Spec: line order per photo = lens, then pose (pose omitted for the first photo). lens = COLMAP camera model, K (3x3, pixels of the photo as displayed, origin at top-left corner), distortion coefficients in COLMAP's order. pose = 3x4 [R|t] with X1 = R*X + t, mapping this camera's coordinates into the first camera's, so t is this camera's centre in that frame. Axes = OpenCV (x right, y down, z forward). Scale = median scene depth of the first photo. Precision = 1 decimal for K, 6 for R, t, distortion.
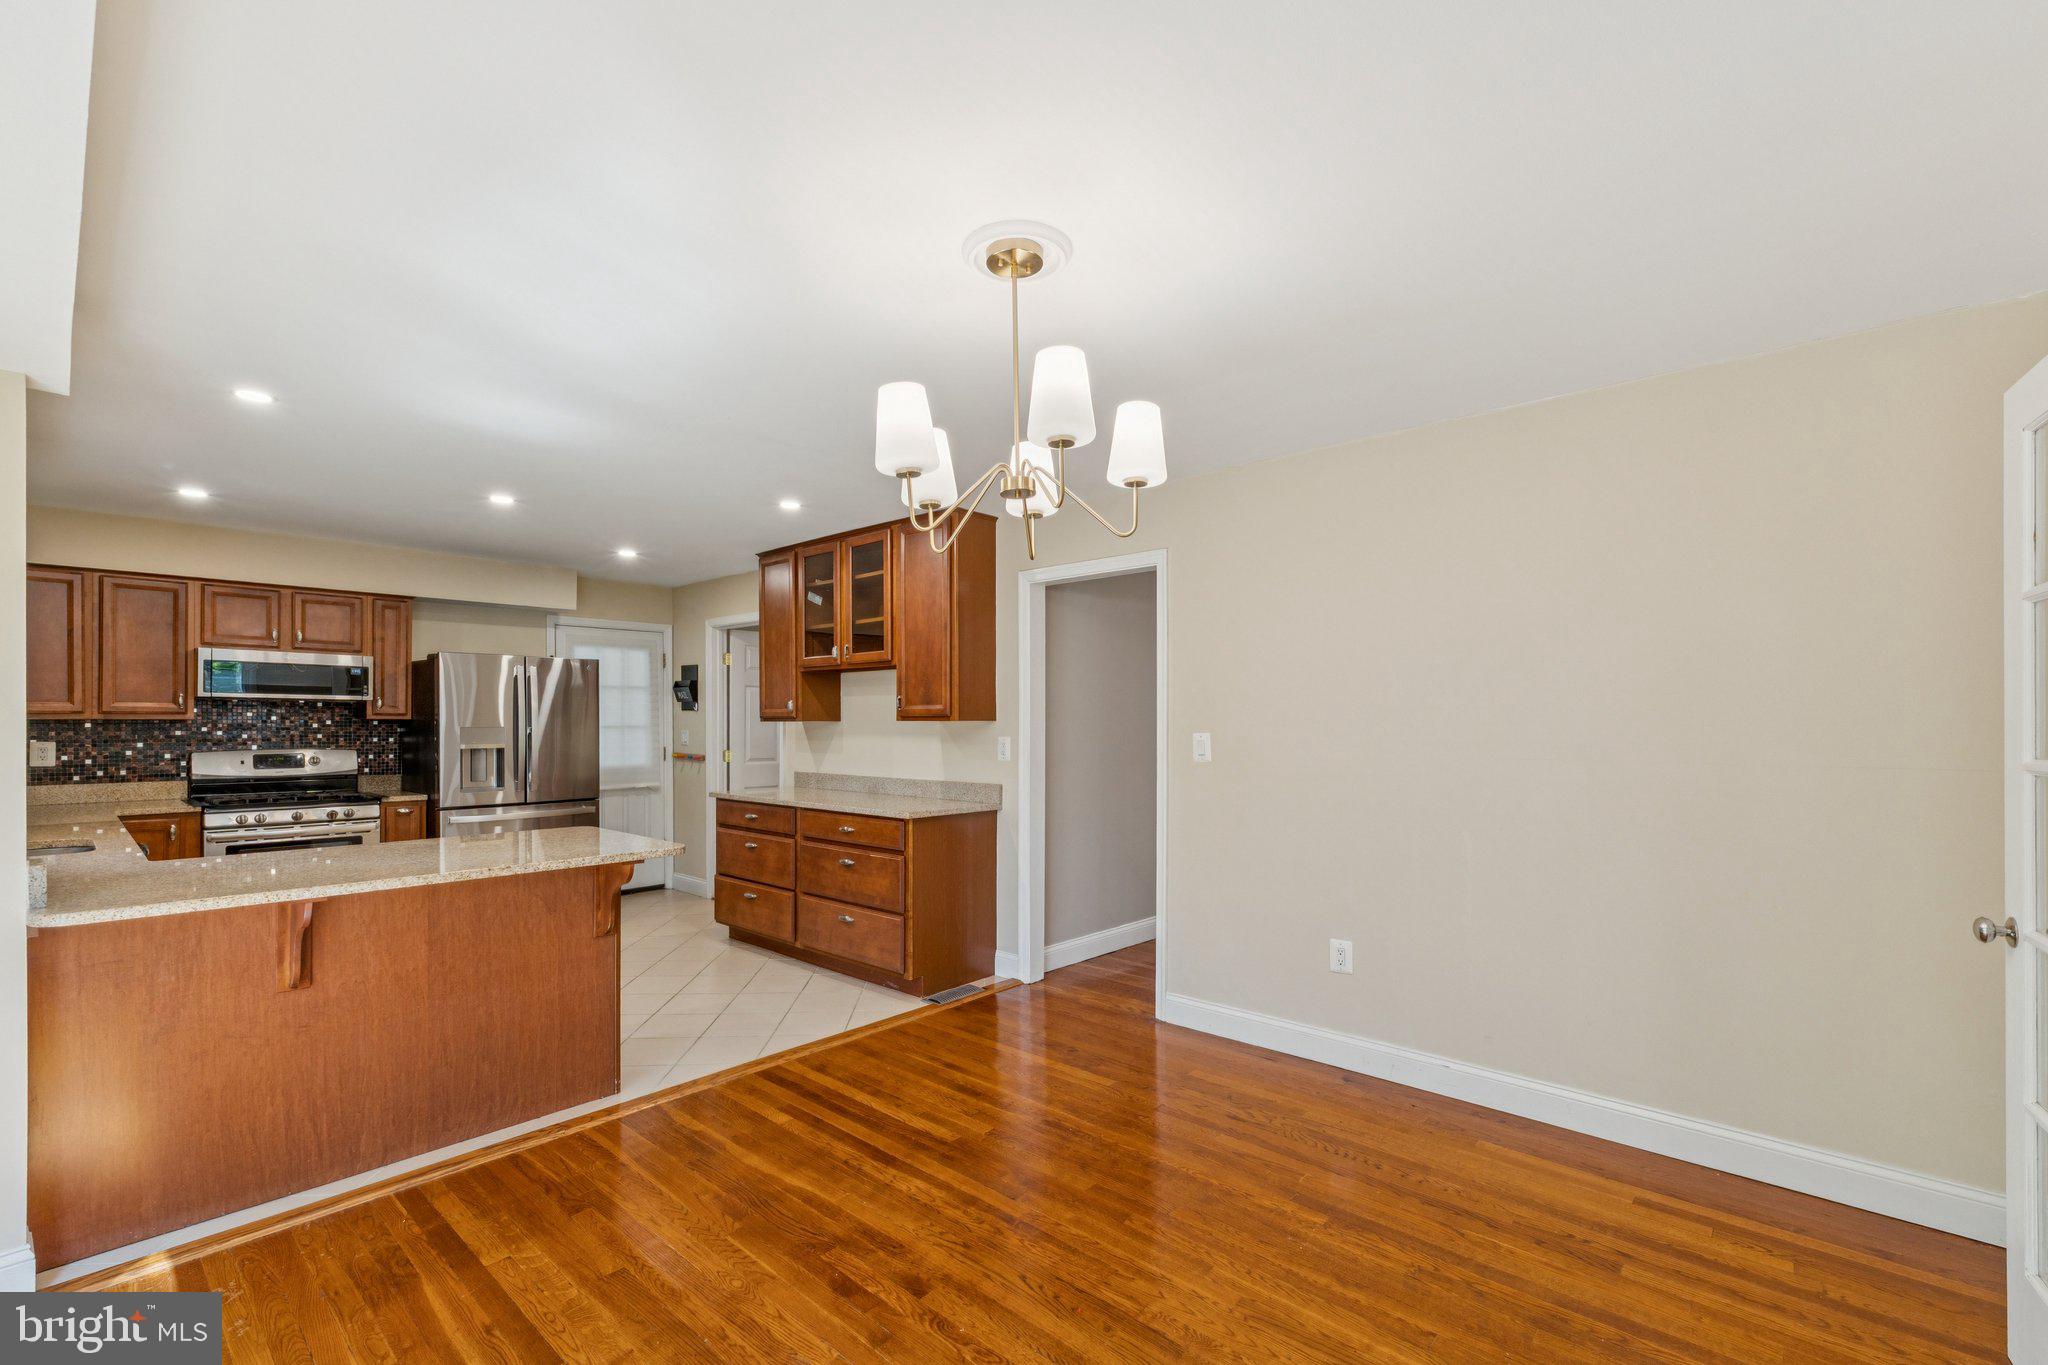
lens RADIAL K [[885.7, 0, 1022.6], [0, 885.7, 724.5], [0, 0, 1]] dist [0.010569, -0.000246]
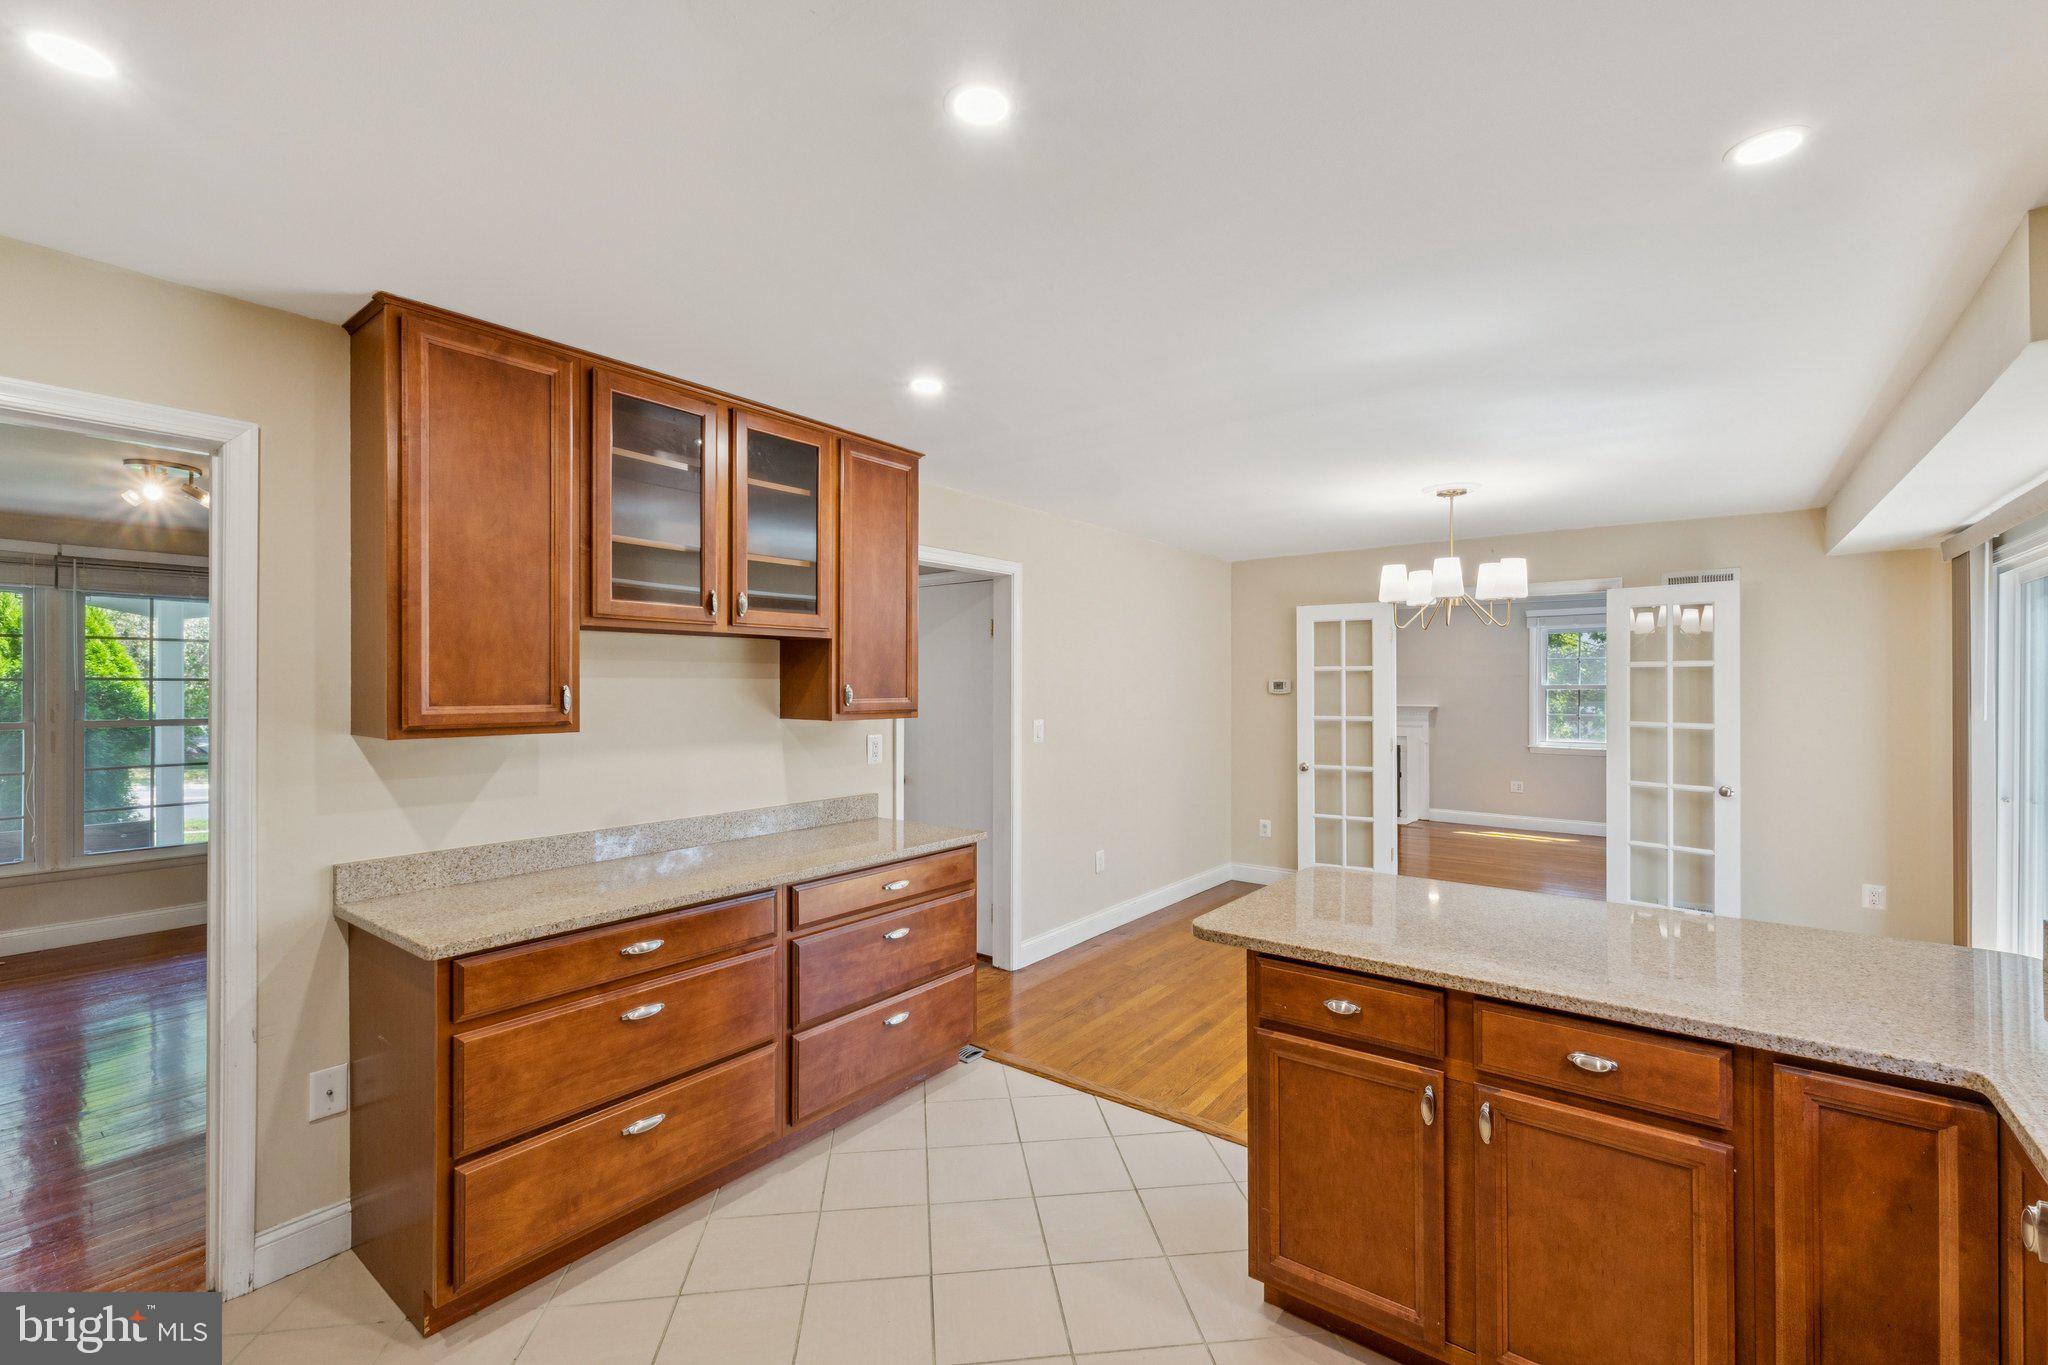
lens RADIAL K [[870.9, 0, 1024.0], [0, 870.9, 682.5], [0, 0, 1]] dist [0.000562, -0.000113]
pose [[-0.073917, 0.003610, 0.997258, -0.783100], [0.005819, 0.999978, -0.003188, -0.028769], [-0.997247, 0.005568, -0.073936, 0.862723]]
